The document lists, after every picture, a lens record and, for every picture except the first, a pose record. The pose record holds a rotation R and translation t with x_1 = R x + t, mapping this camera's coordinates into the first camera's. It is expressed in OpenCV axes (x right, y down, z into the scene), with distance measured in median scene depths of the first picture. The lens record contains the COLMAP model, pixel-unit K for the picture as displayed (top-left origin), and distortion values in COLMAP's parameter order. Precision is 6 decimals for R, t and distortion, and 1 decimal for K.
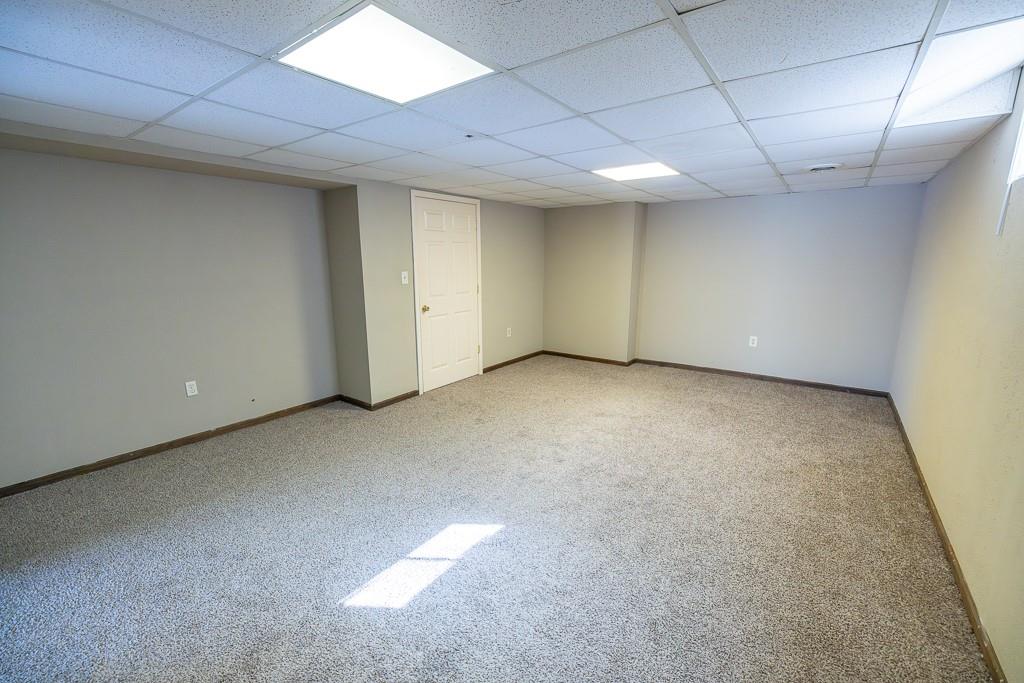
lens RADIAL K [[430.6, 0, 512.0], [0, 430.6, 341.5], [0, 0, 1]] dist [0.006986, 0.000156]
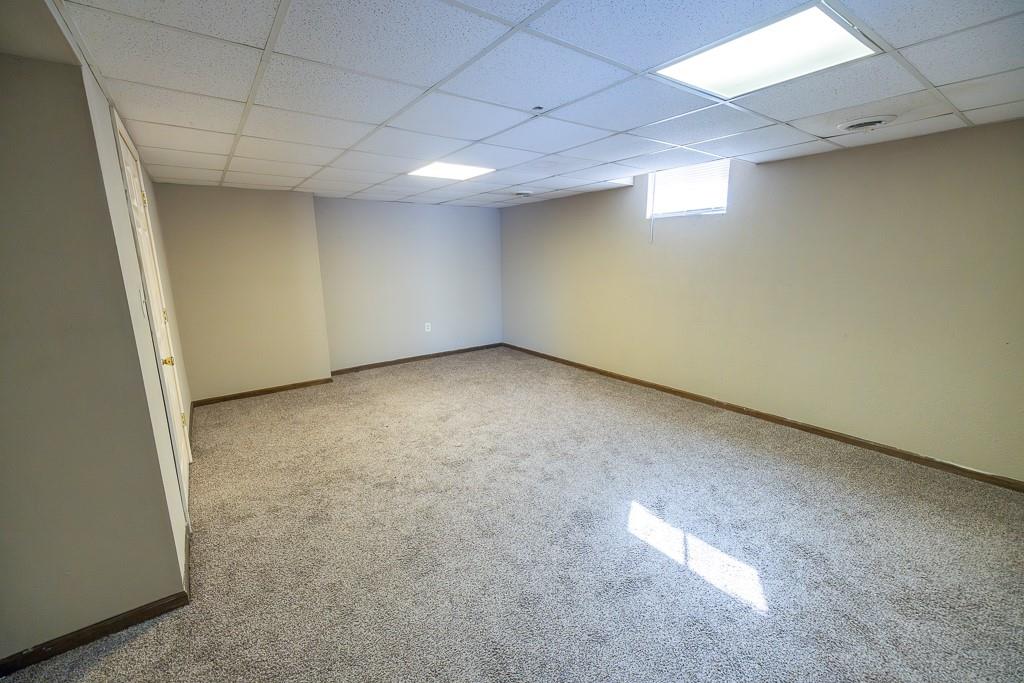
lens RADIAL K [[430.6, 0, 512.0], [0, 430.6, 341.5], [0, 0, 1]] dist [0.006986, 0.000156]
pose [[0.285914, -0.191143, 0.938998, -0.614198], [0.199537, 0.970300, 0.136758, -0.097083], [-0.937250, 0.148264, 0.315562, 0.523438]]
